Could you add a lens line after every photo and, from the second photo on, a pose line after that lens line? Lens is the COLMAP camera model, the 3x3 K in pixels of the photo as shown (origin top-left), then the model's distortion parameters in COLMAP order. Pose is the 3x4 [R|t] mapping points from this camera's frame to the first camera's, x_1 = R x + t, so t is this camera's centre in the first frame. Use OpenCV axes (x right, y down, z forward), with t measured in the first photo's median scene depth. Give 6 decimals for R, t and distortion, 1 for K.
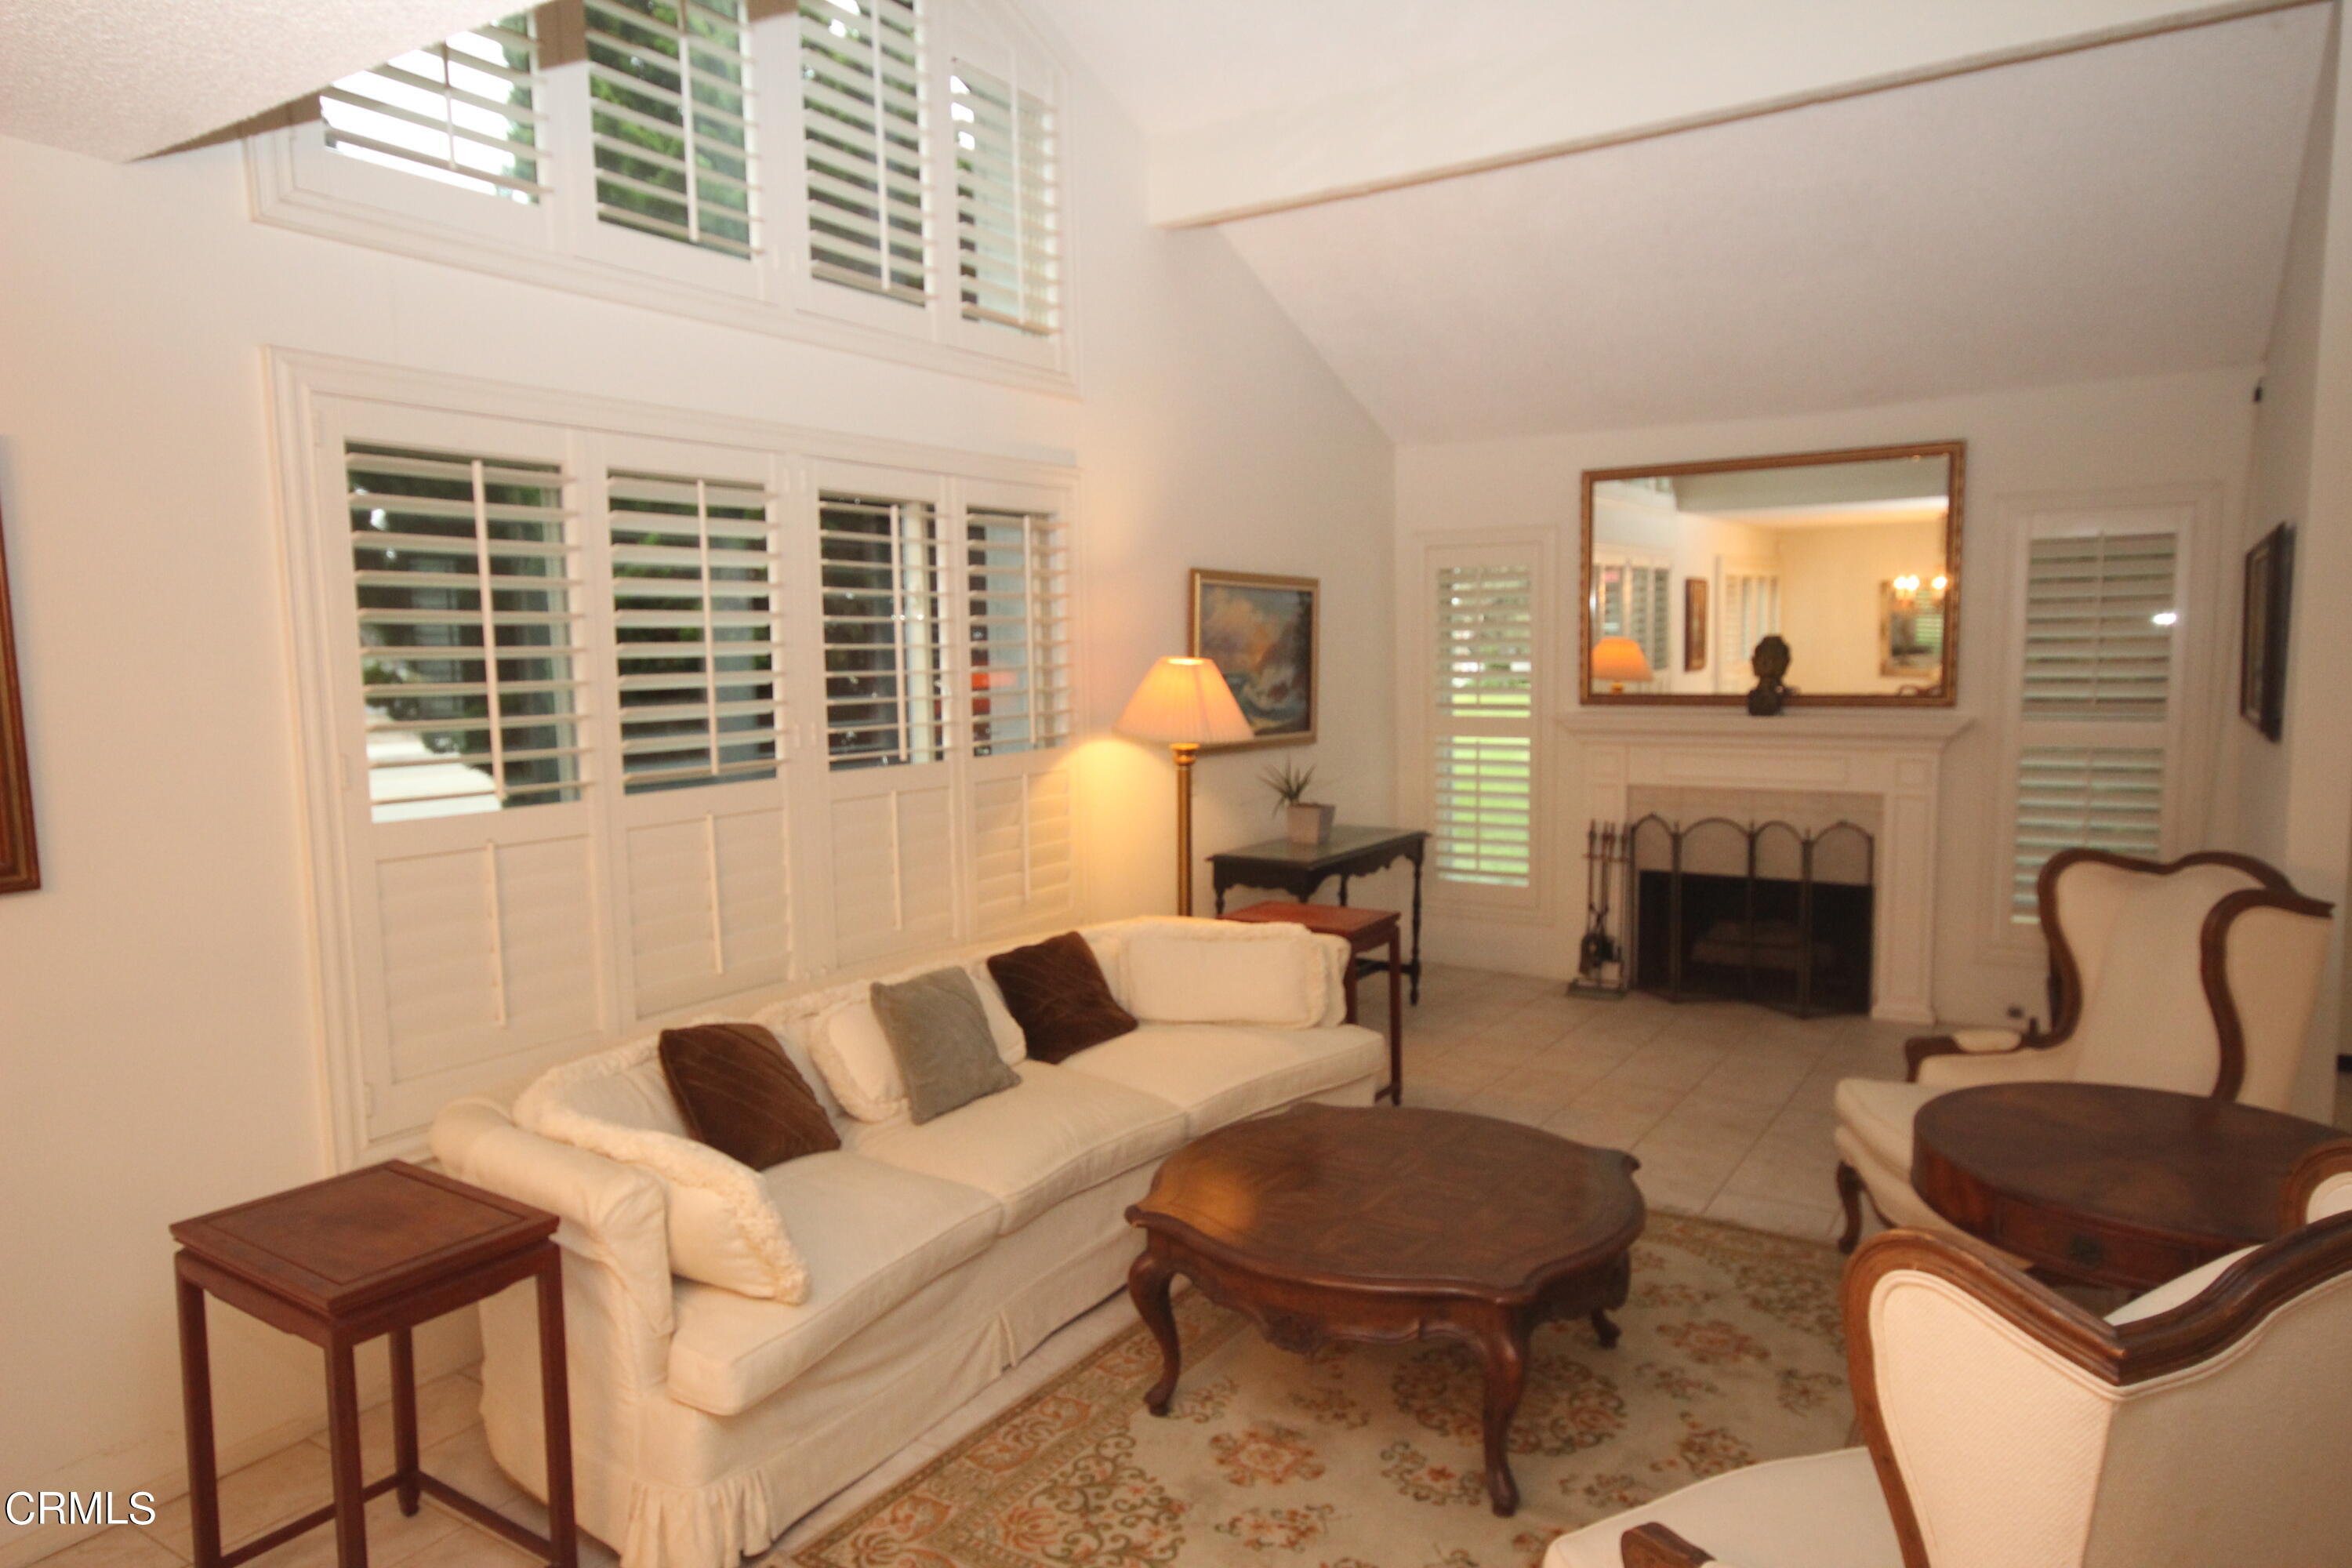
lens RADIAL K [[1494.3, 0, 1176.0], [0, 1494.3, 784.0], [0, 0, 1]] dist [0.038314, 0.000389]
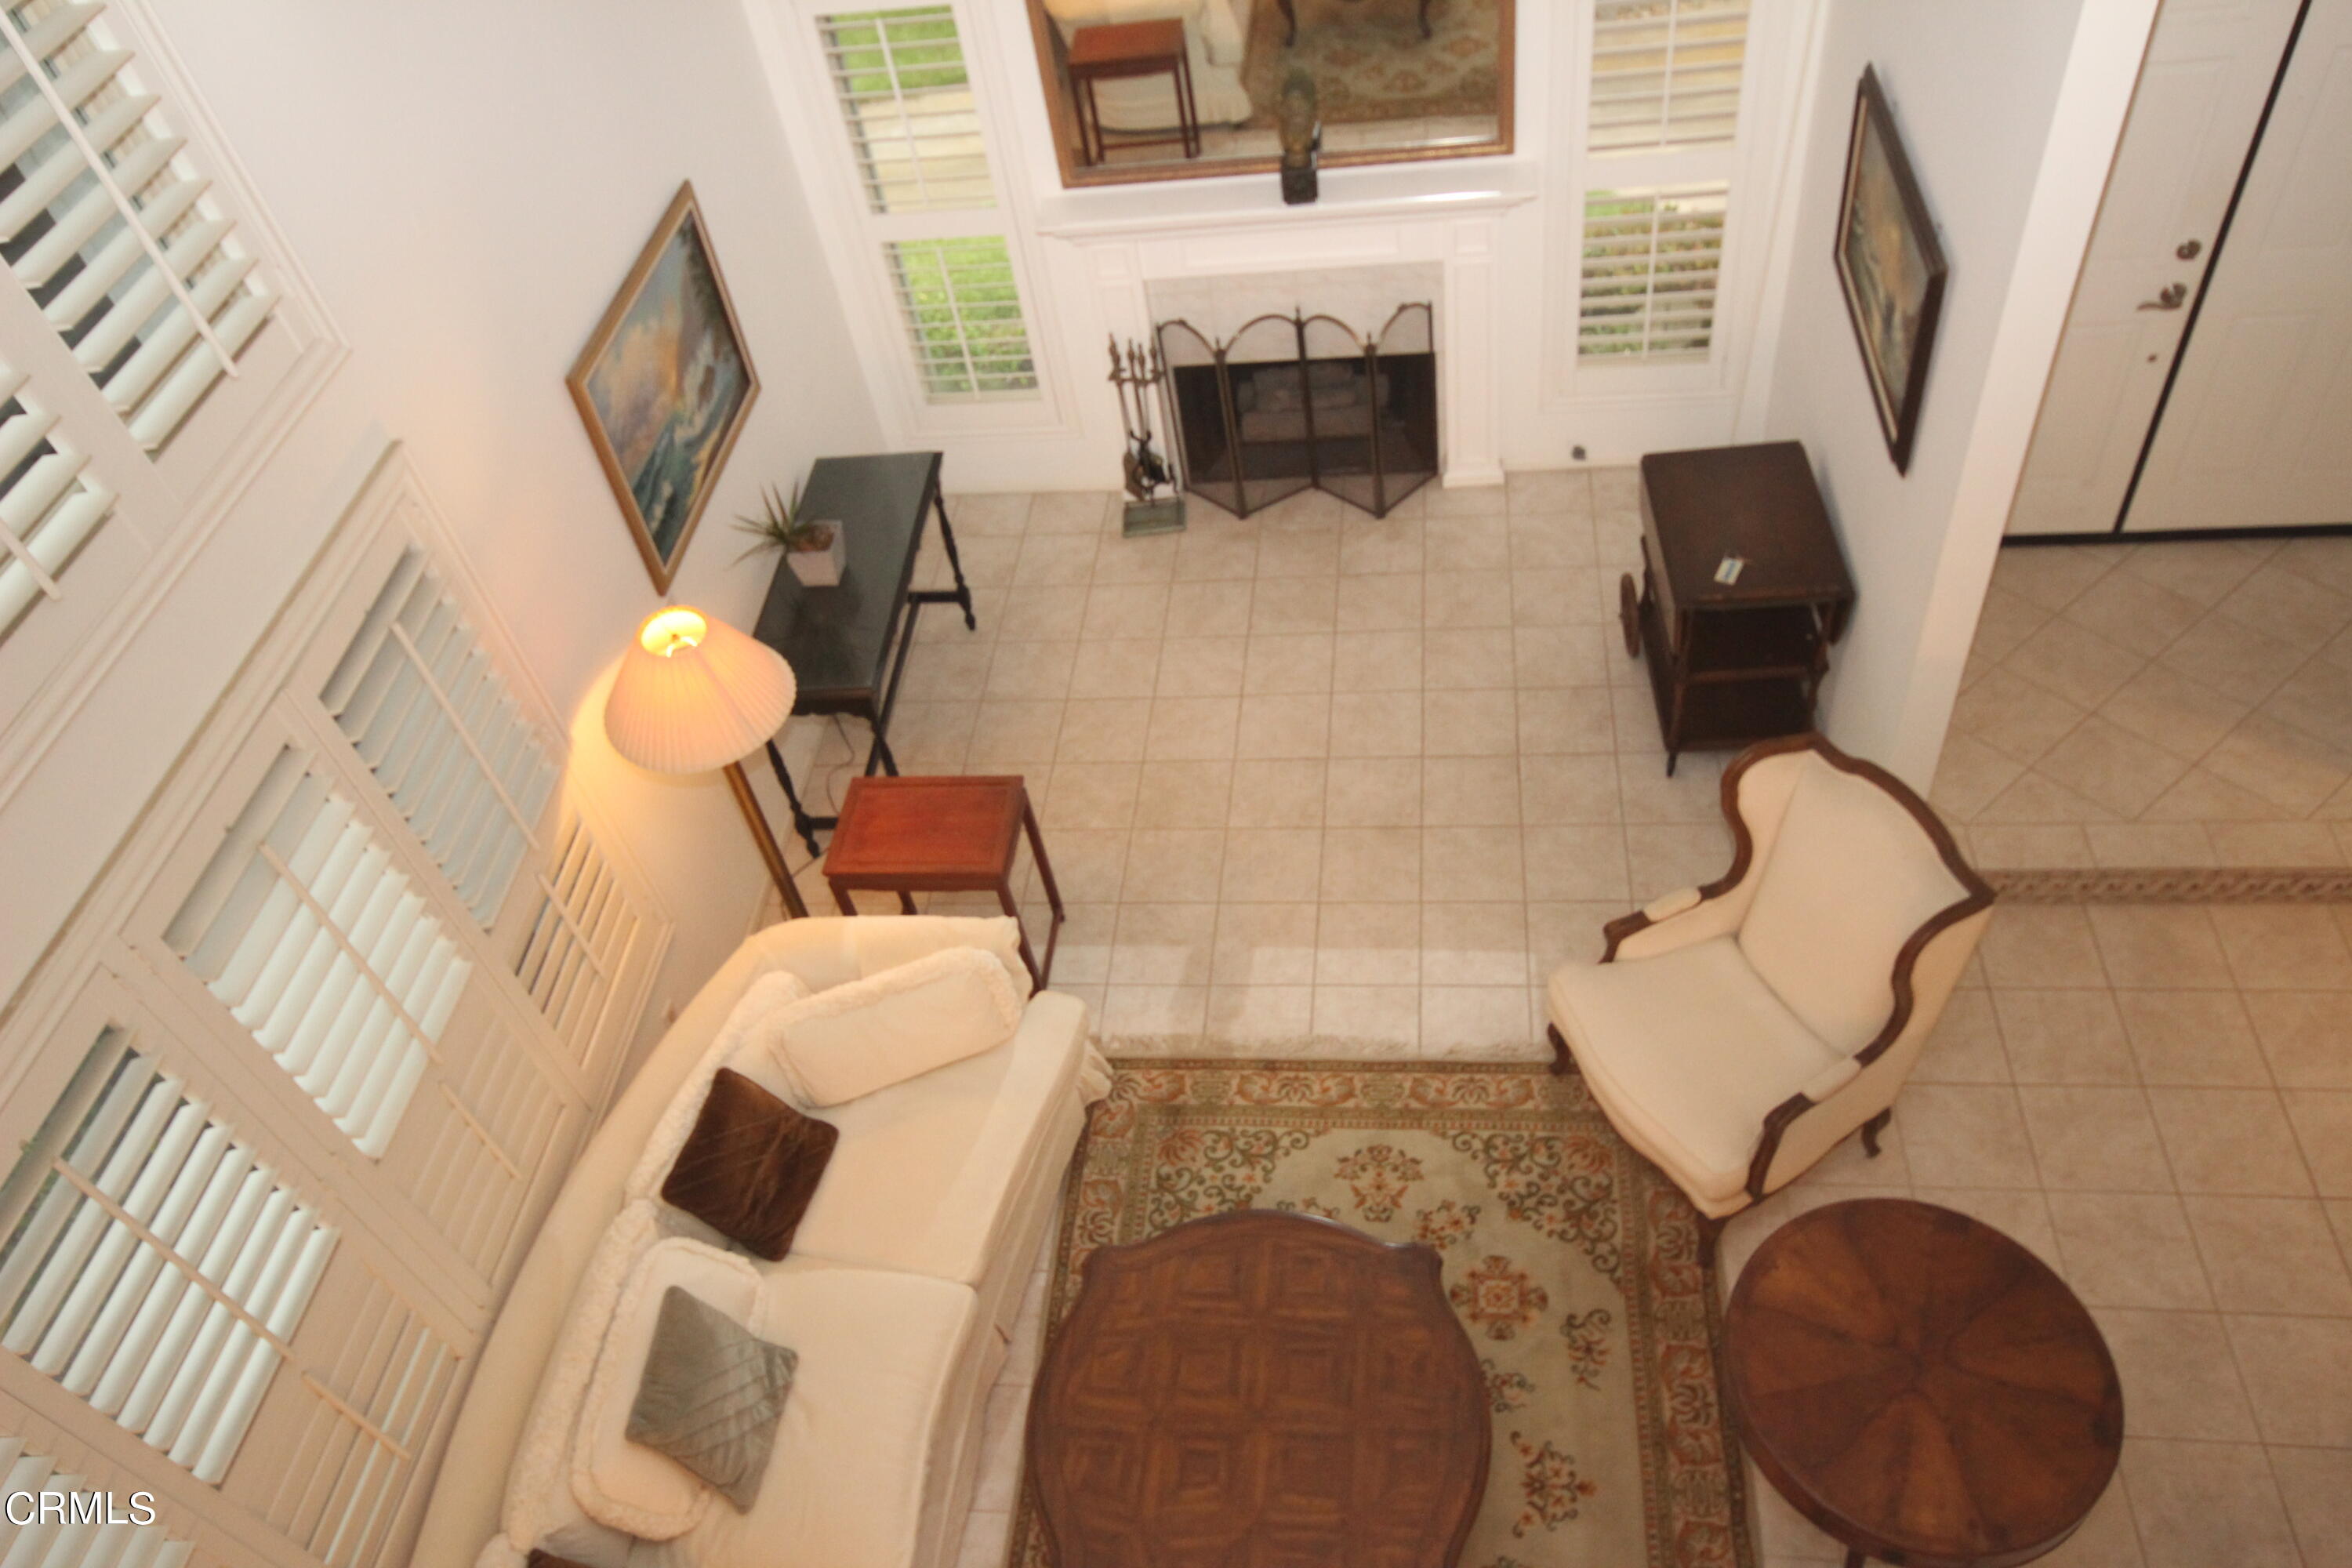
lens RADIAL K [[1759.7, 0, 1170.2], [0, 1759.7, 814.0], [0, 0, 1]] dist [0.005446, 0.000511]
pose [[0.886371, -0.407525, 0.219705, -0.003463], [0.170635, 0.728697, 0.663237, -0.541595], [-0.430384, -0.550385, 0.715434, 0.240900]]
